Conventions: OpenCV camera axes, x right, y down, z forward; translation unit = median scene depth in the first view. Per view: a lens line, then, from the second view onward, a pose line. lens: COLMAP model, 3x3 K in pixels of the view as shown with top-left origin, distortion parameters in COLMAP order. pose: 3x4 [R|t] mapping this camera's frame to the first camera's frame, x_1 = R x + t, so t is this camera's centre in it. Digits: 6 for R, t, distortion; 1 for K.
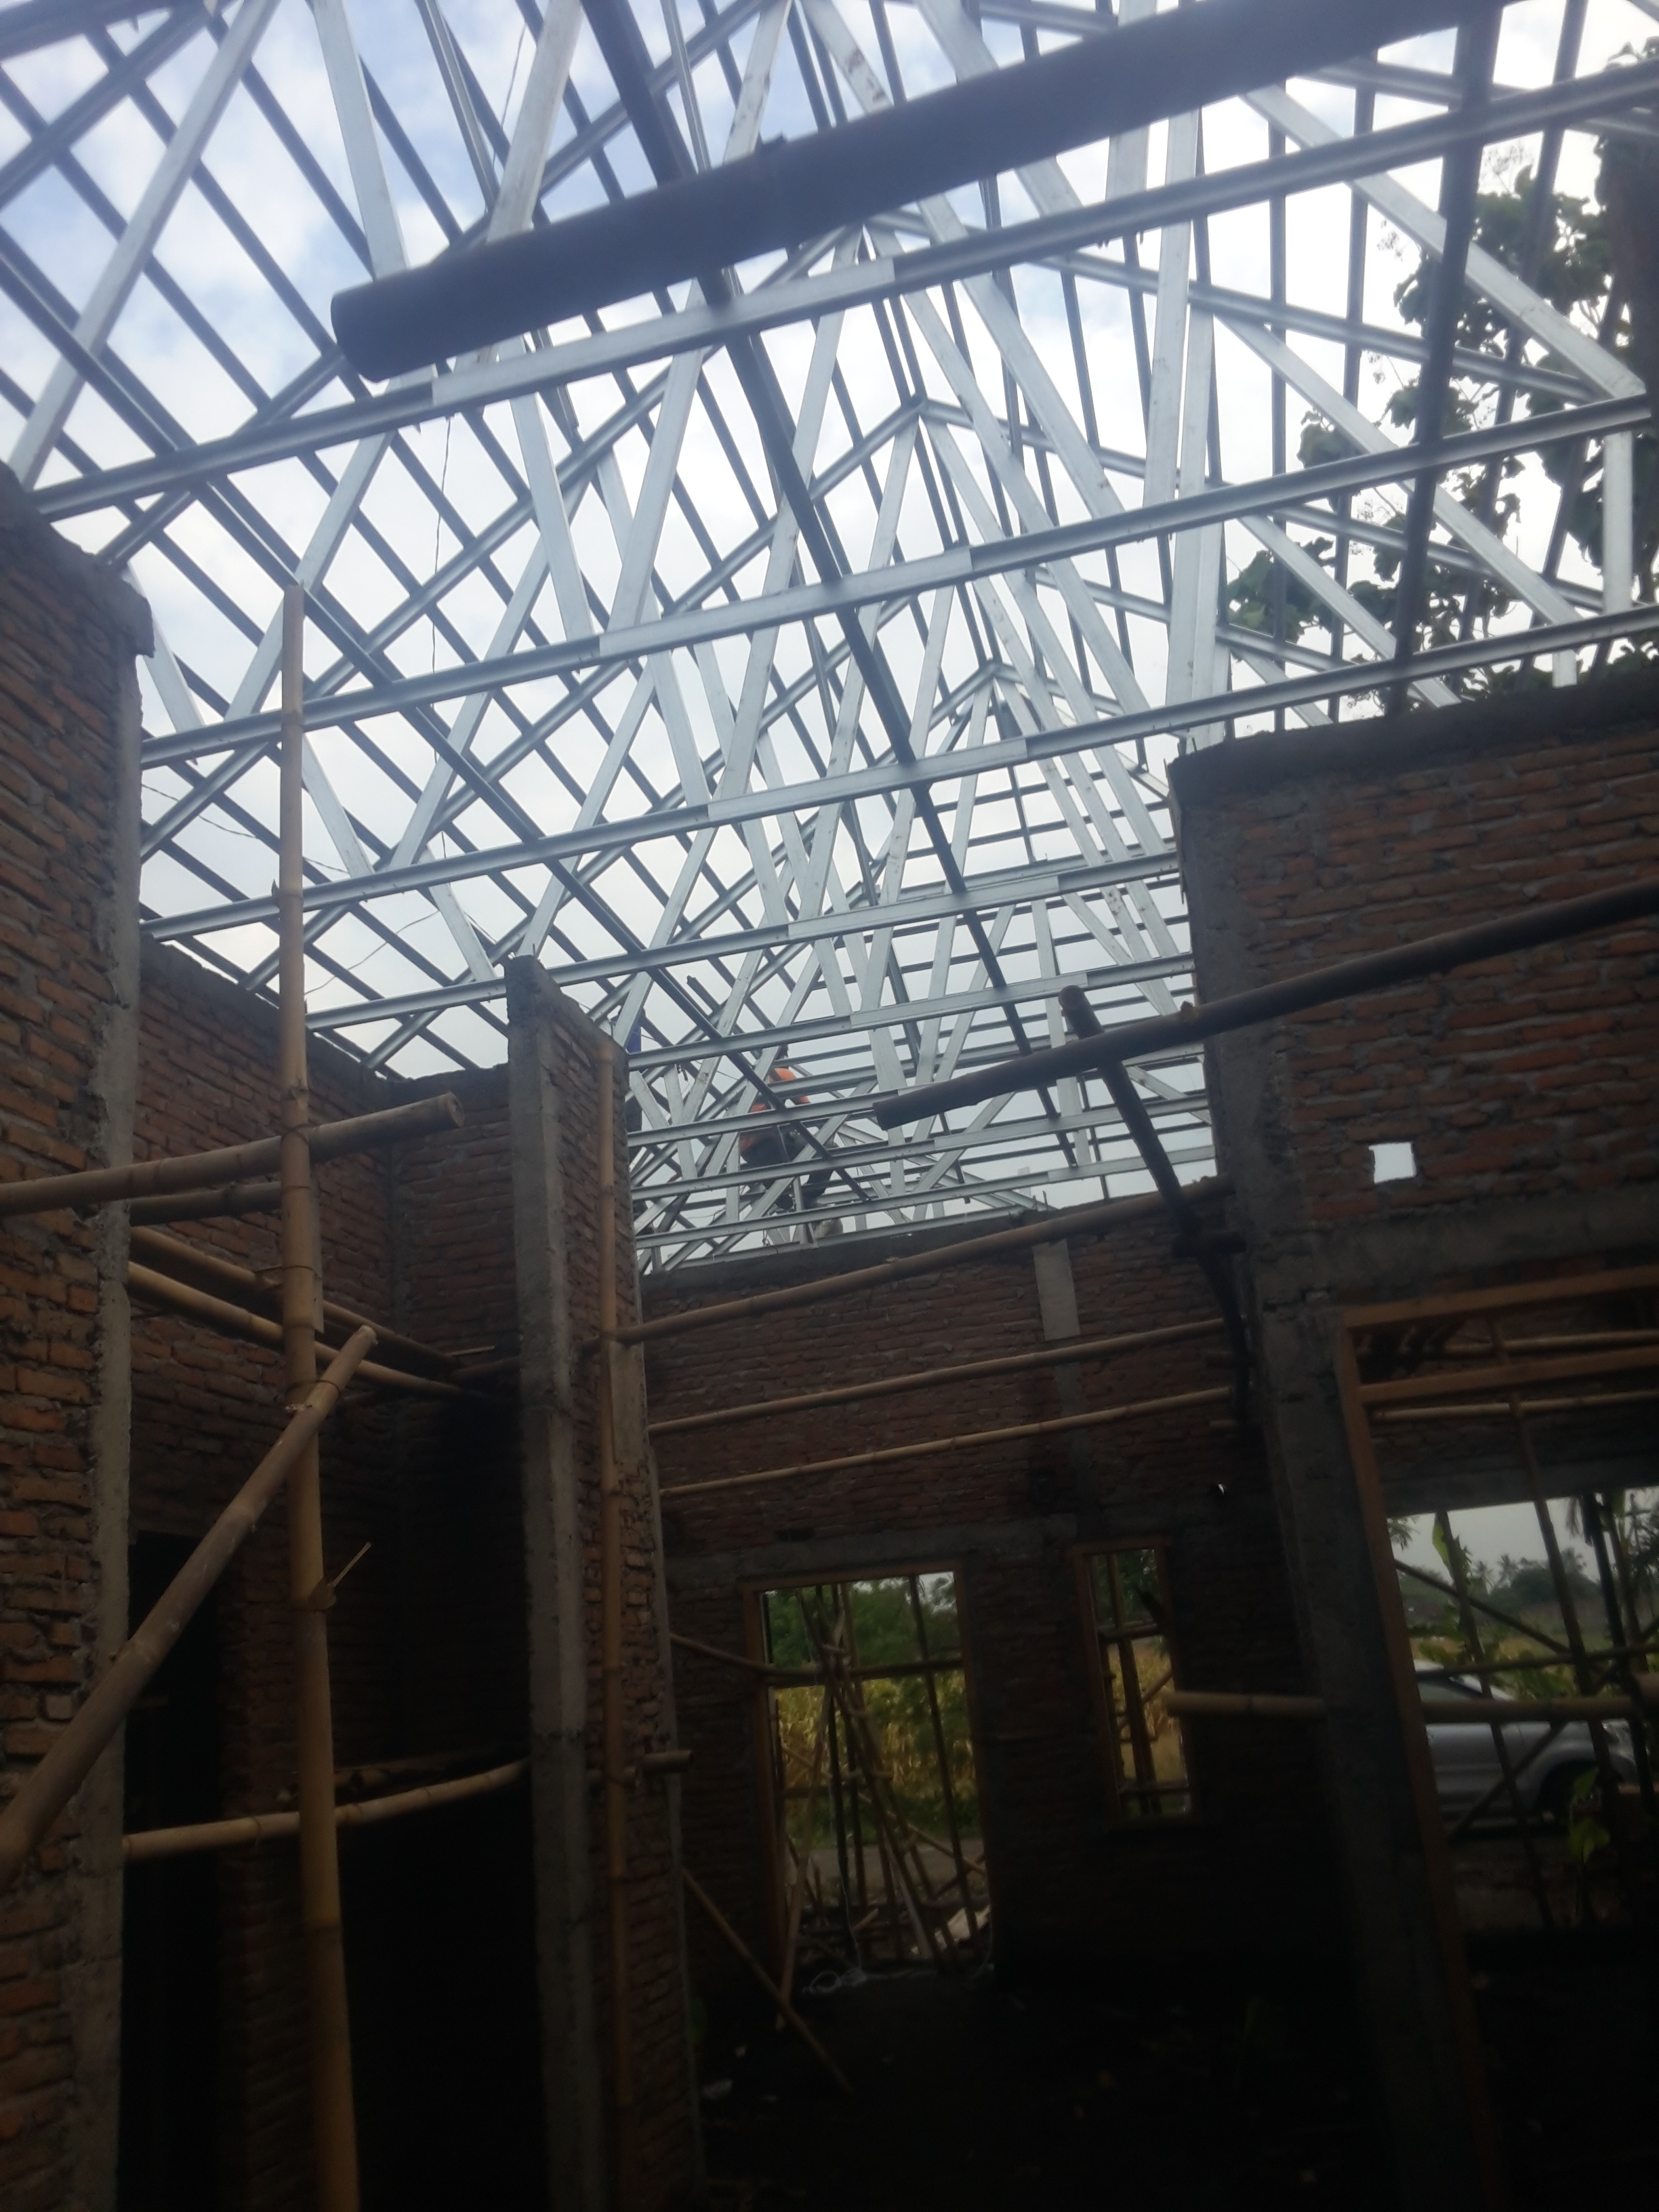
lens RADIAL K [[1936.8, 0, 756.3], [0, 1936.8, 1056.2], [0, 0, 1]] dist [0.015938, -0.040868]
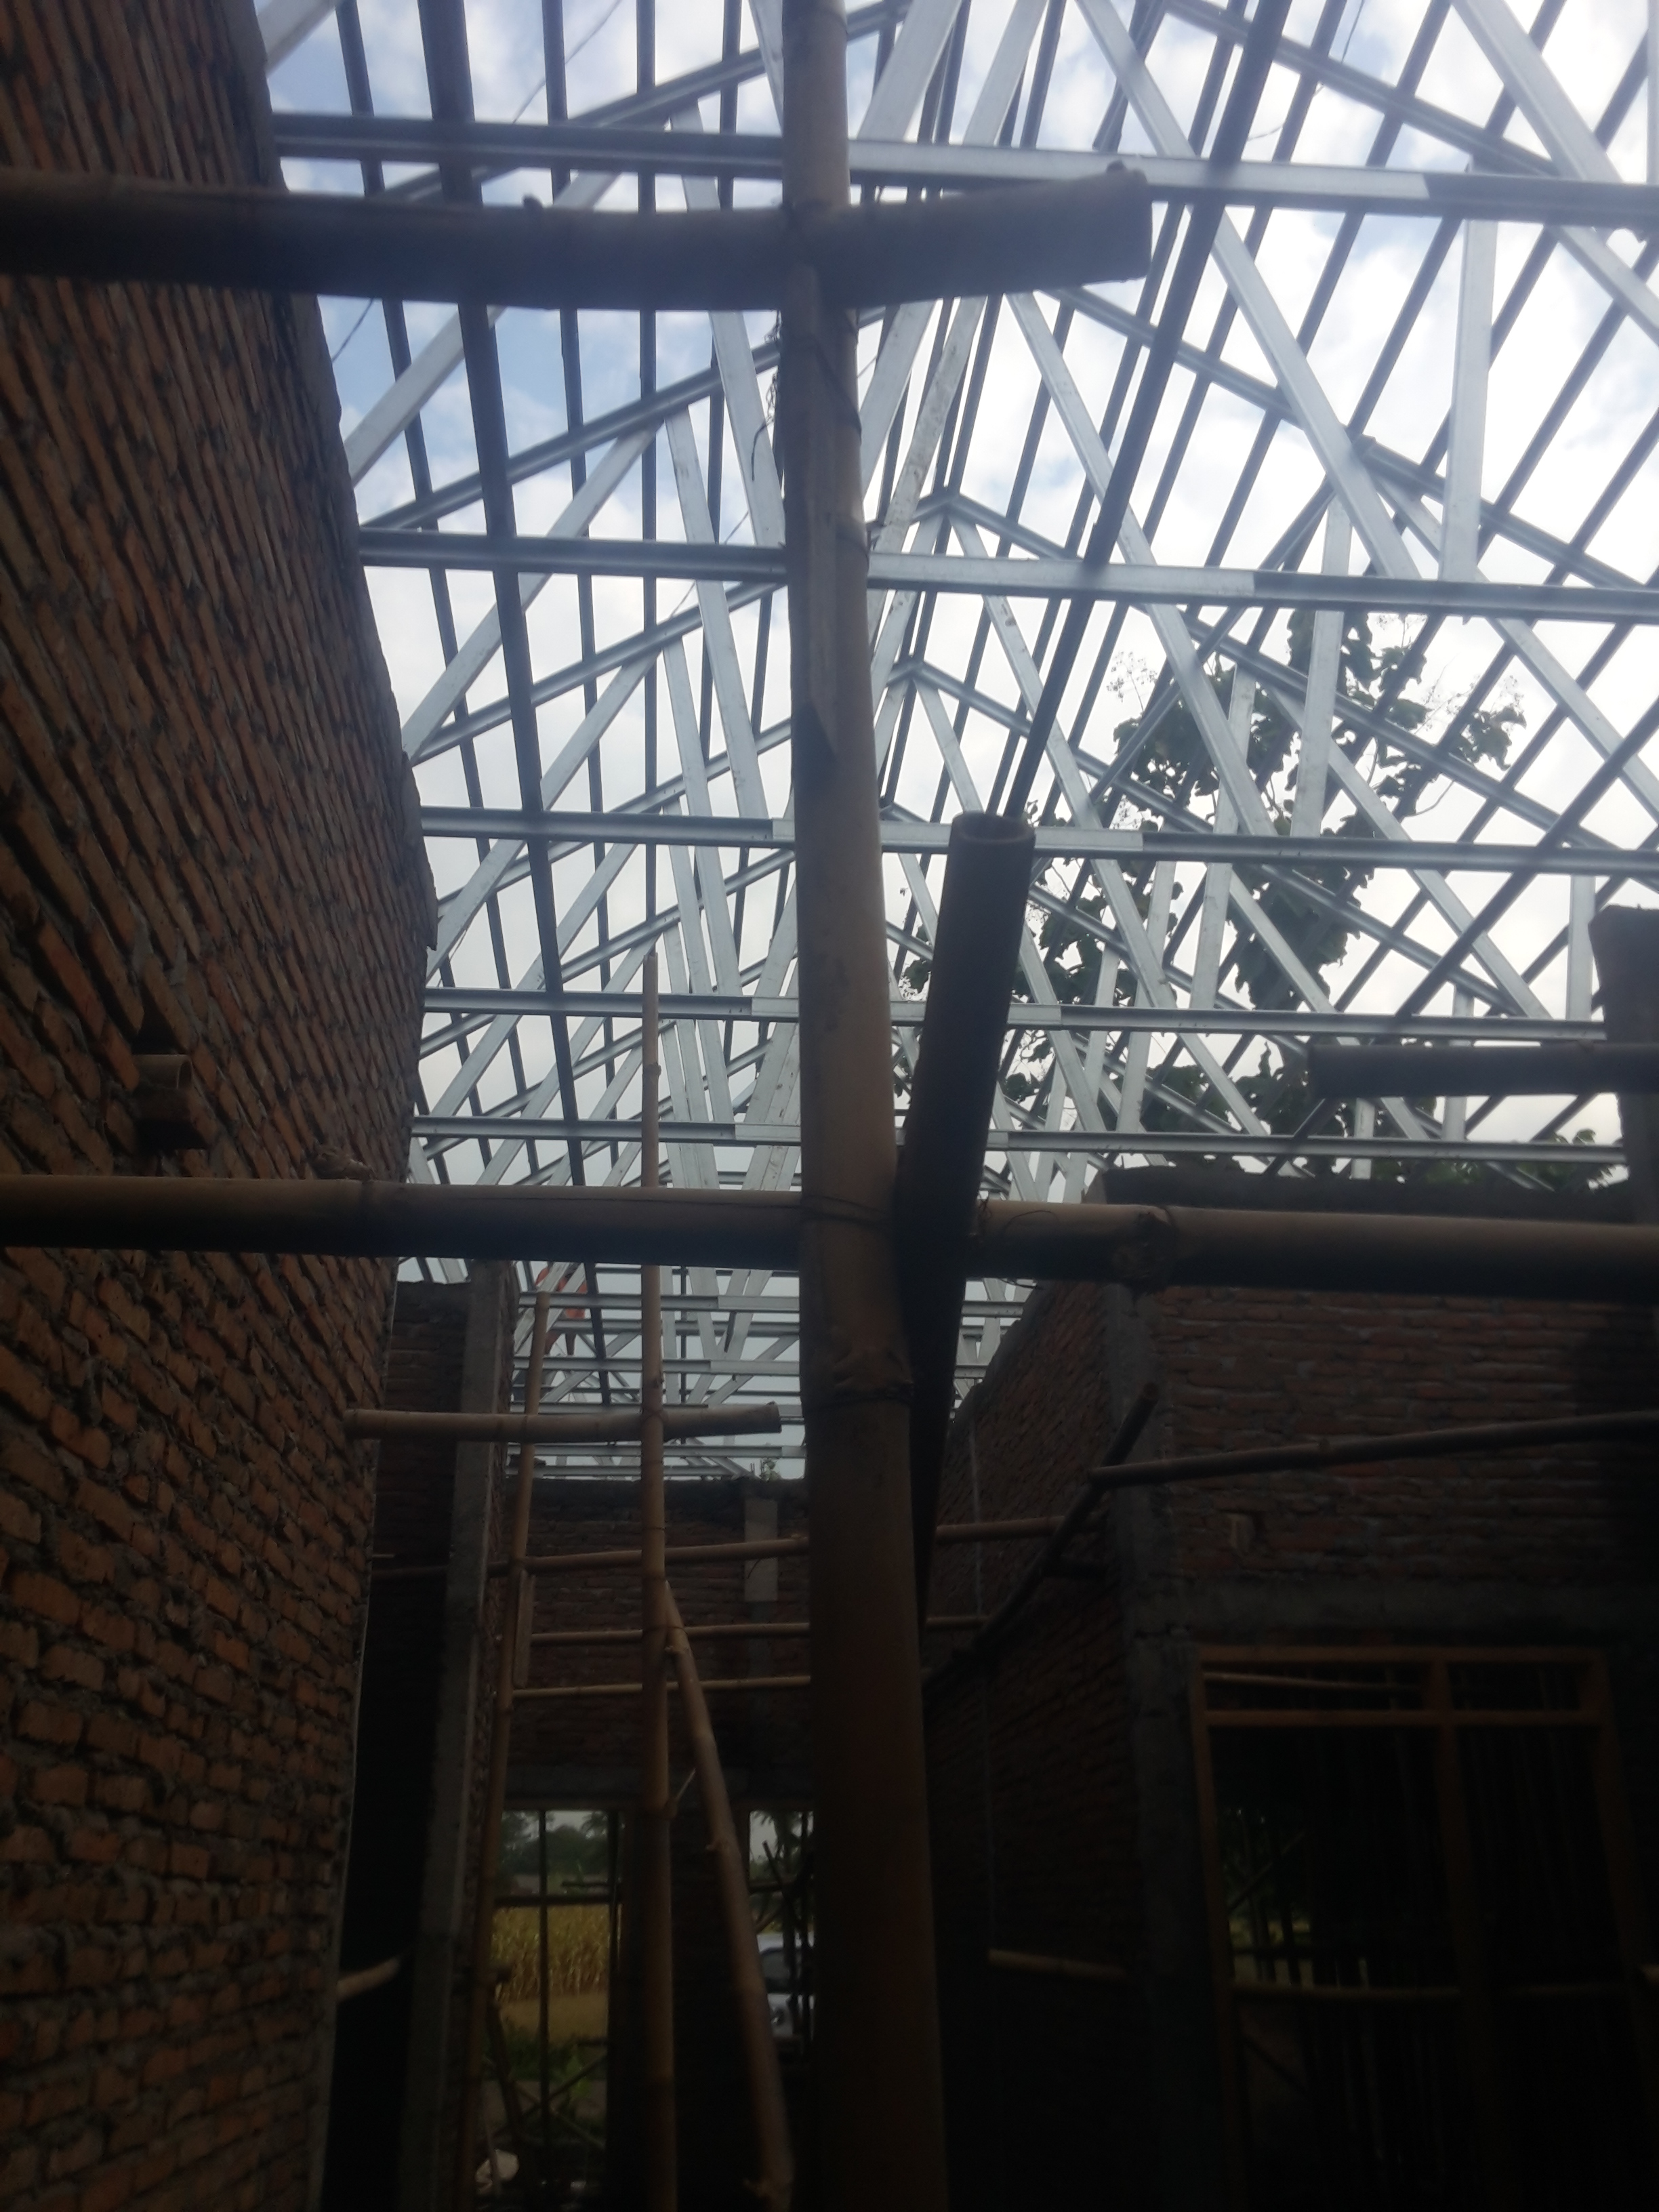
lens RADIAL K [[1936.8, 0, 747.1], [0, 1936.8, 1000.6], [0, 0, 1]] dist [0.015938, -0.040868]
pose [[0.942878, 0.222006, 0.248383, -0.368837], [-0.187366, 0.969883, -0.155634, -0.023154], [-0.275454, 0.100206, 0.956077, -0.153472]]
